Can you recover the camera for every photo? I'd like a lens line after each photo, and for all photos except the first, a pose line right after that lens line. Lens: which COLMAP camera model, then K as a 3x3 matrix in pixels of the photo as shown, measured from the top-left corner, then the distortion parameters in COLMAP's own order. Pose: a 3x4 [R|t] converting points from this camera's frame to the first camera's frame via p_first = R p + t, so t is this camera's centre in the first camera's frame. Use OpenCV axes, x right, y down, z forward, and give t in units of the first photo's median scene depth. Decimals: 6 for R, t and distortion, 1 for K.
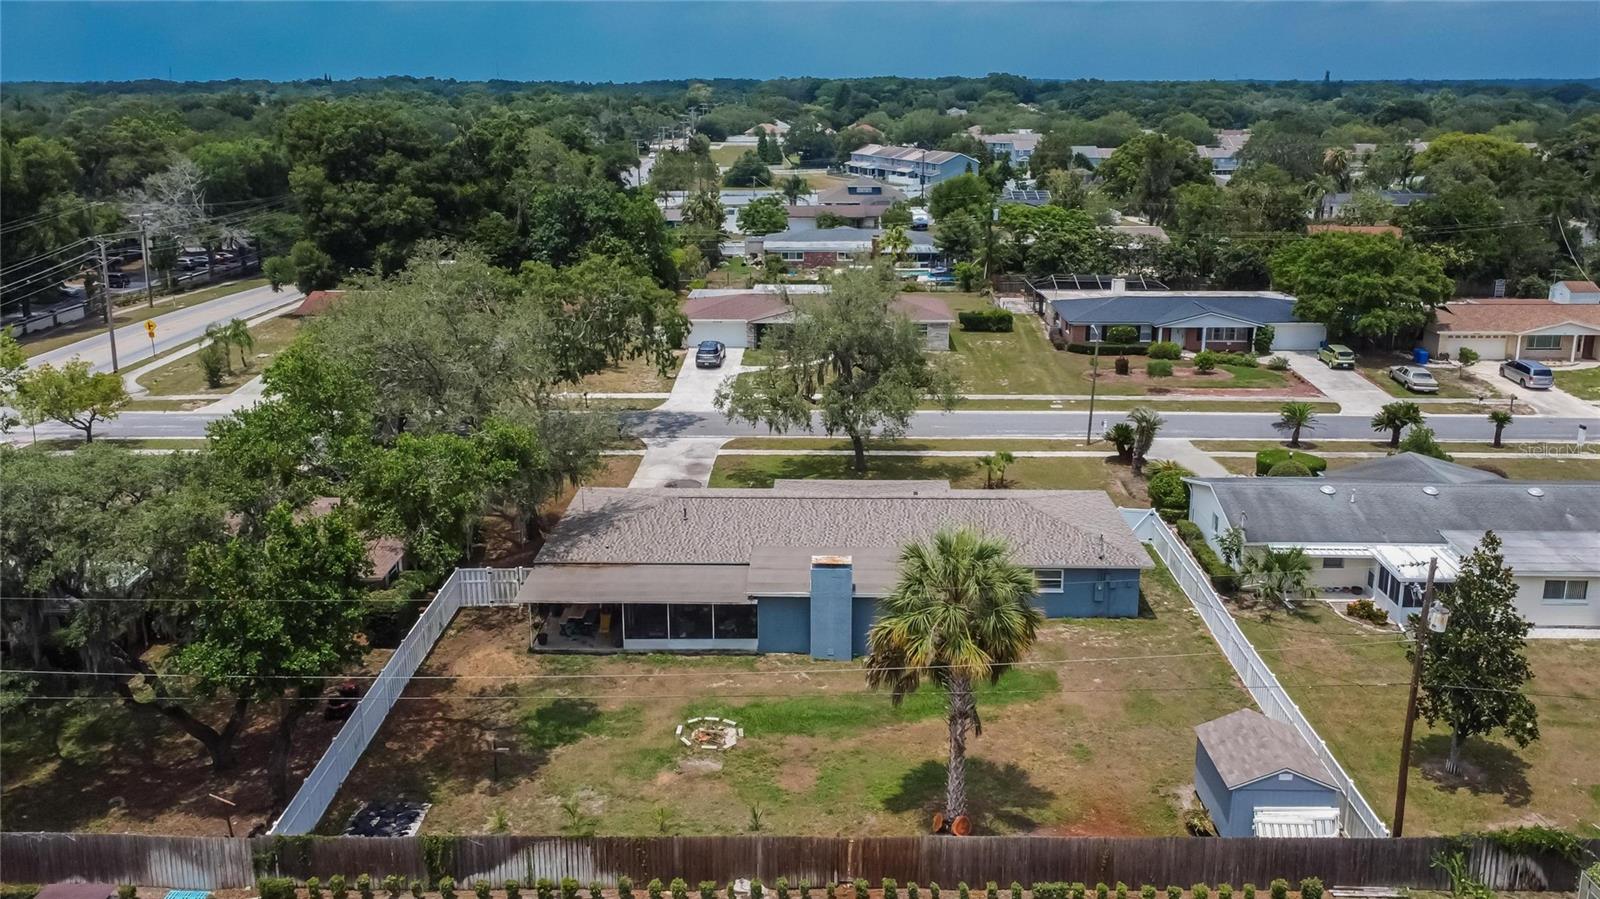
lens RADIAL K [[1282.9, 0, 804.7], [0, 1282.9, 367.1], [0, 0, 1]] dist [0.012251, 0.002947]
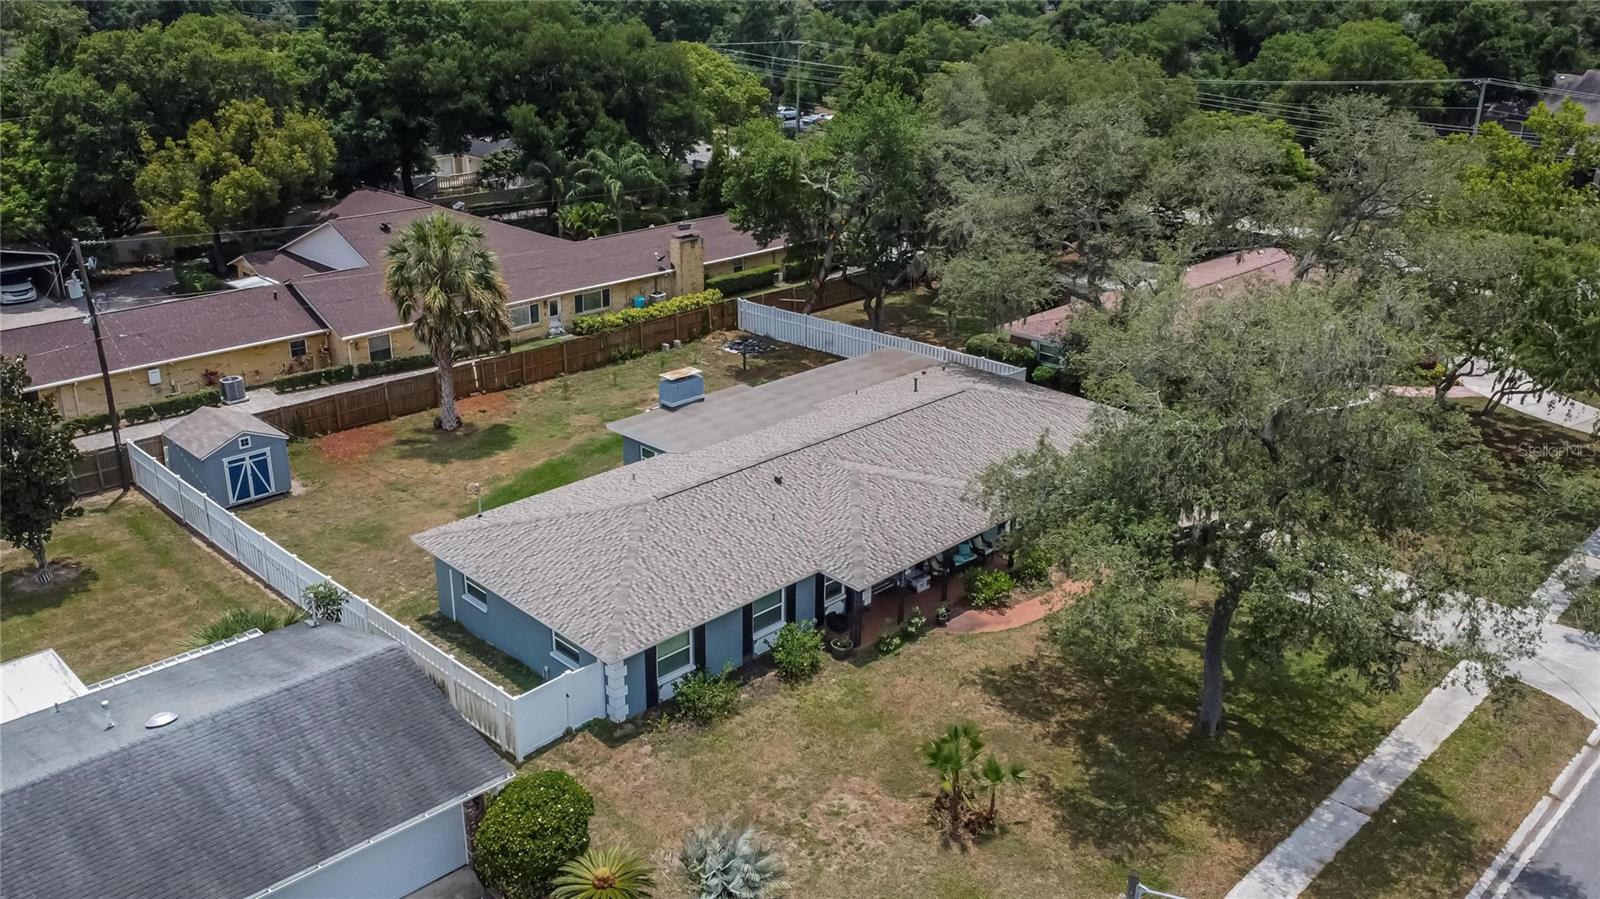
lens RADIAL K [[1297.3, 0, 806.3], [0, 1297.3, 421.6], [0, 0, 1]] dist [0.012757, 0.003050]
pose [[-0.692906, 0.241719, -0.679304, 0.606478], [-0.168655, 0.861661, 0.478640, -0.295873], [0.701026, 0.446221, -0.556283, 1.544439]]
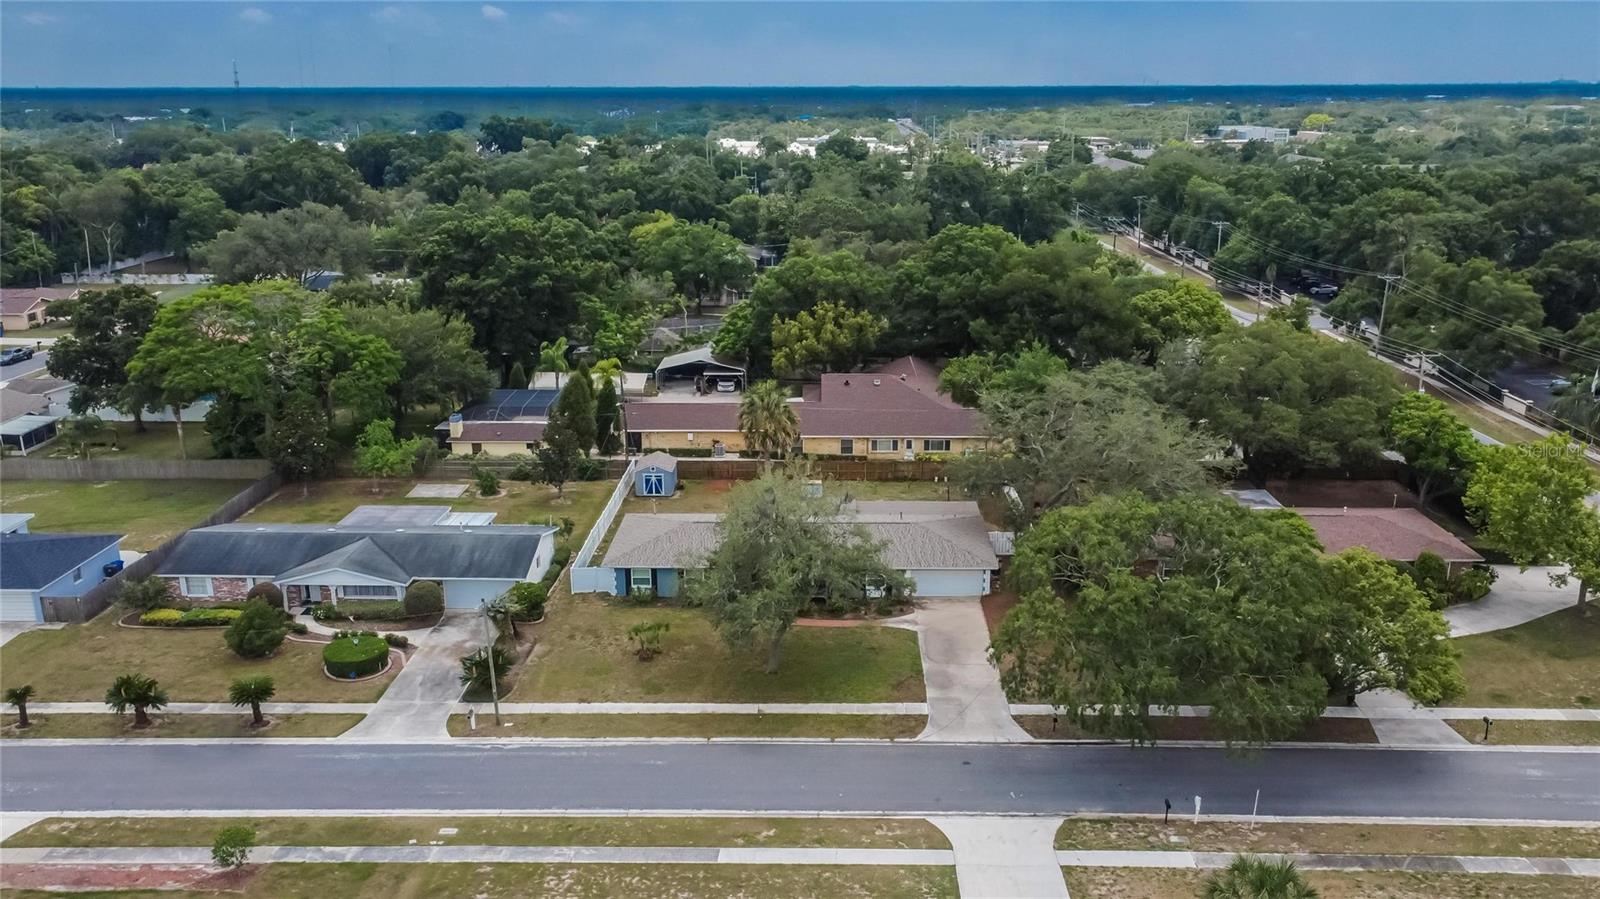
lens RADIAL K [[1244.7, 0, 804.3], [0, 1244.7, 417.8], [0, 0, 1]] dist [0.015743, -0.007068]
pose [[-0.999965, 0.004098, 0.007299, 0.015633], [0.007016, 0.885954, 0.463720, -0.753805], [-0.004566, 0.463755, -0.885952, 2.455214]]
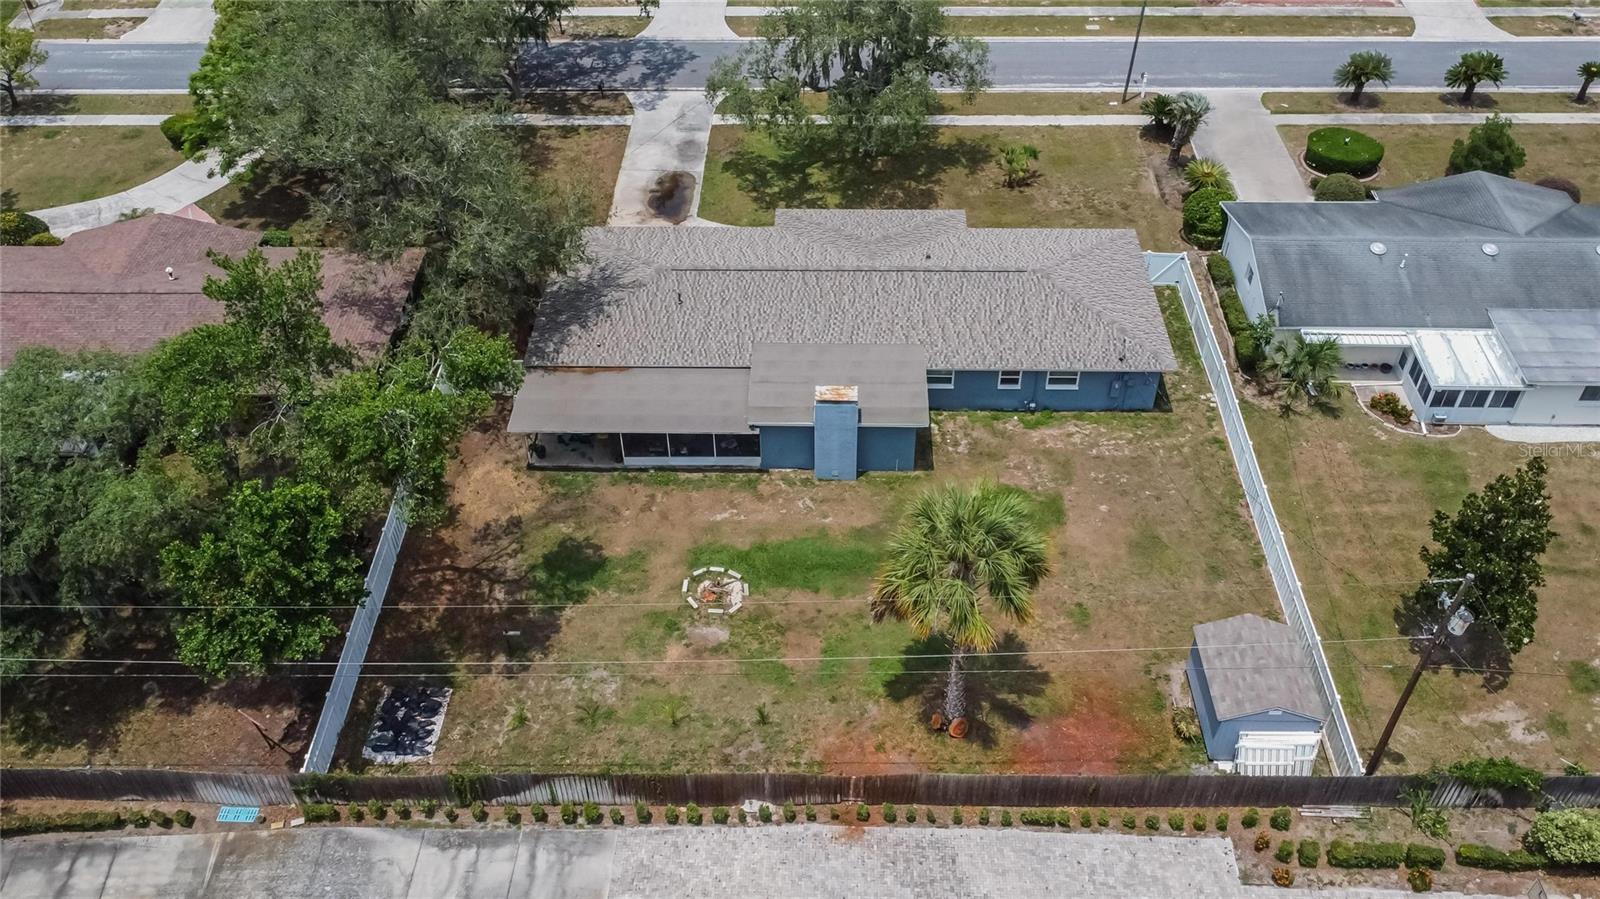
lens RADIAL K [[1297.3, 0, 806.3], [0, 1297.3, 421.6], [0, 0, 1]] dist [0.012757, 0.003050]
pose [[0.999970, -0.005782, -0.005223, 0.003324], [0.007587, 0.875143, 0.483806, -0.278580], [0.001773, -0.483831, 0.875160, 0.141673]]
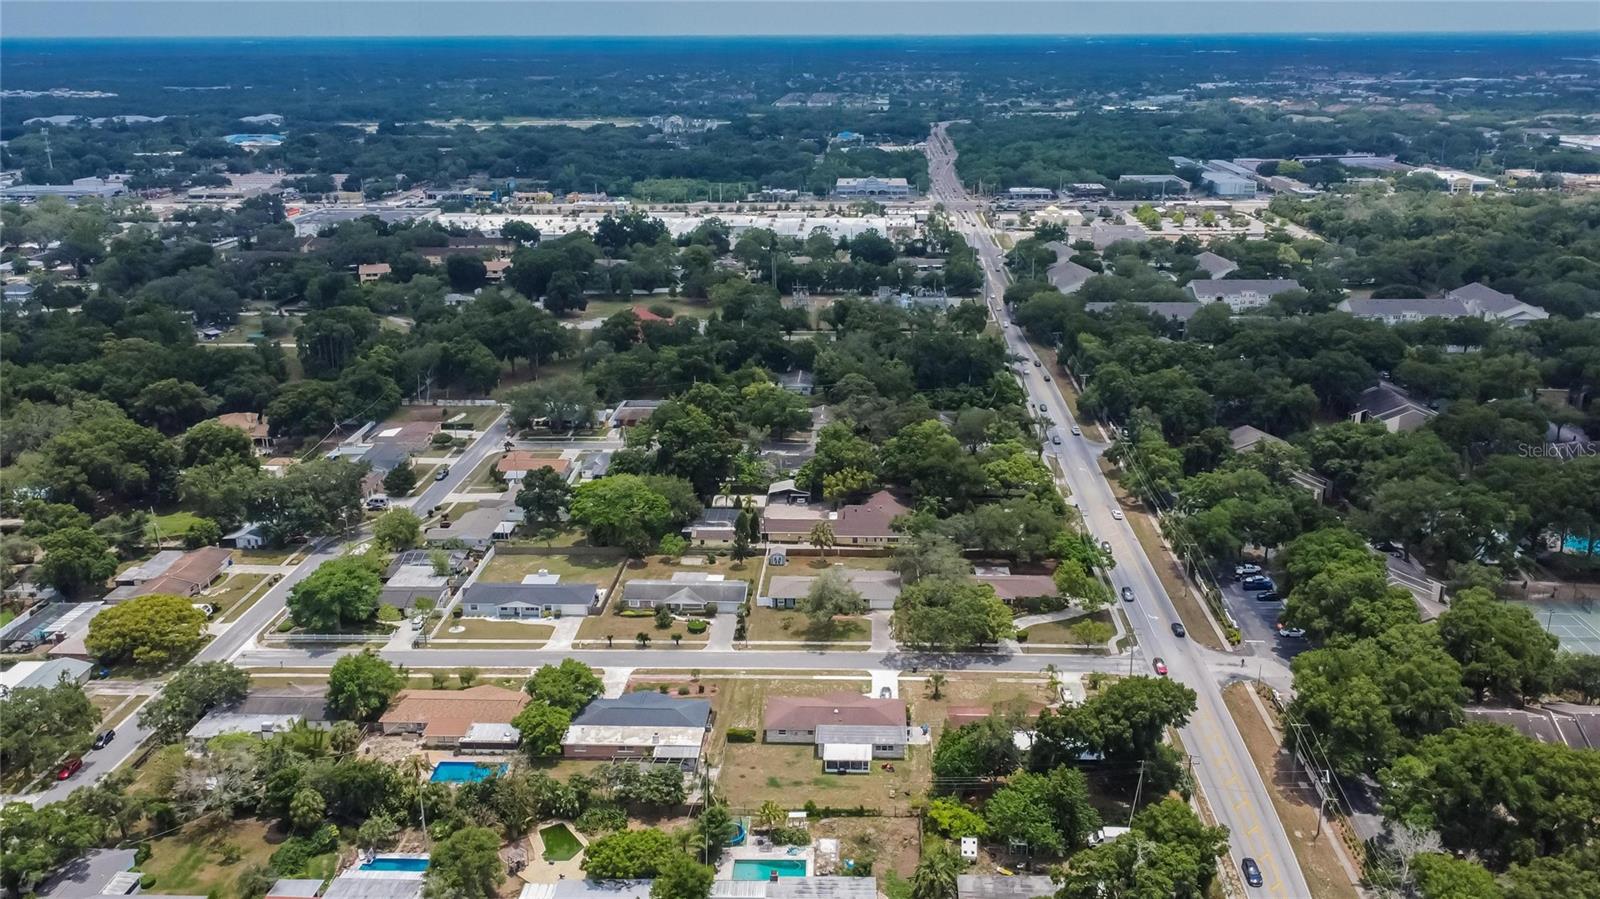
lens RADIAL K [[1317.7, 0, 828.8], [0, 1317.7, 451.5], [0, 0, 1]] dist [0.024152, 0.006487]
pose [[-0.999799, -0.000959, 0.020012, -0.042206], [0.009503, 0.856651, 0.515809, -2.830430], [-0.017638, 0.515895, -0.856470, 5.040956]]
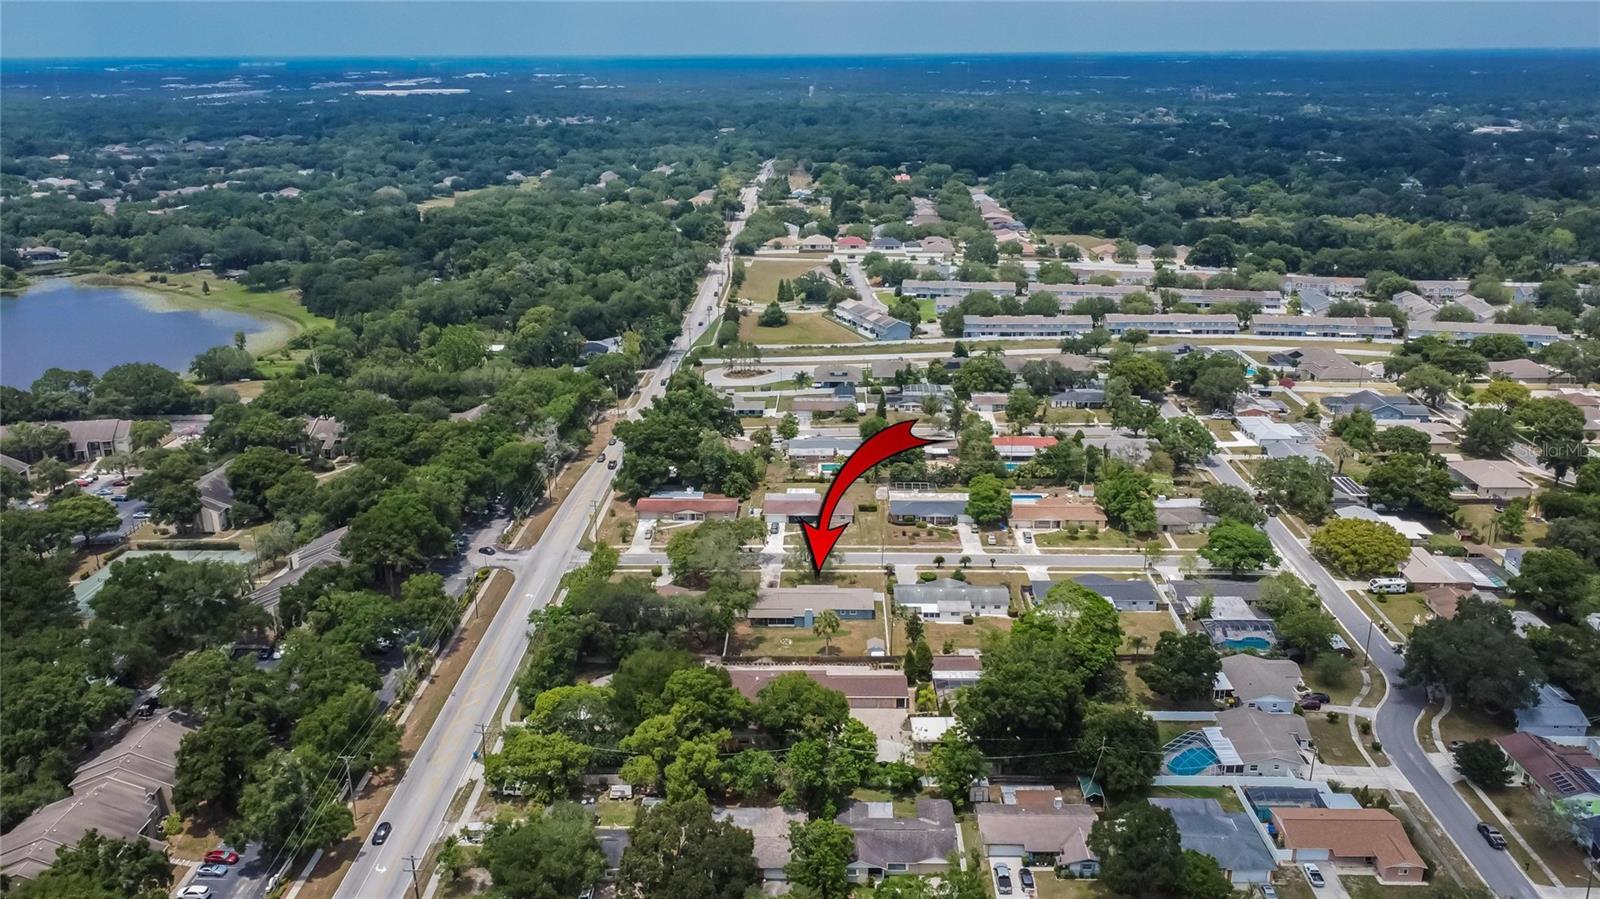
lens RADIAL K [[1182.0, 0, 800.0], [0, 1182.0, 449.5], [0, 0, 1]] dist [0.005528, 0.001630]
pose [[0.999931, -0.003215, -0.011340, 0.040266], [0.004323, 0.995069, 0.099093, -0.912904], [0.010965, -0.099135, 0.995014, -3.484307]]
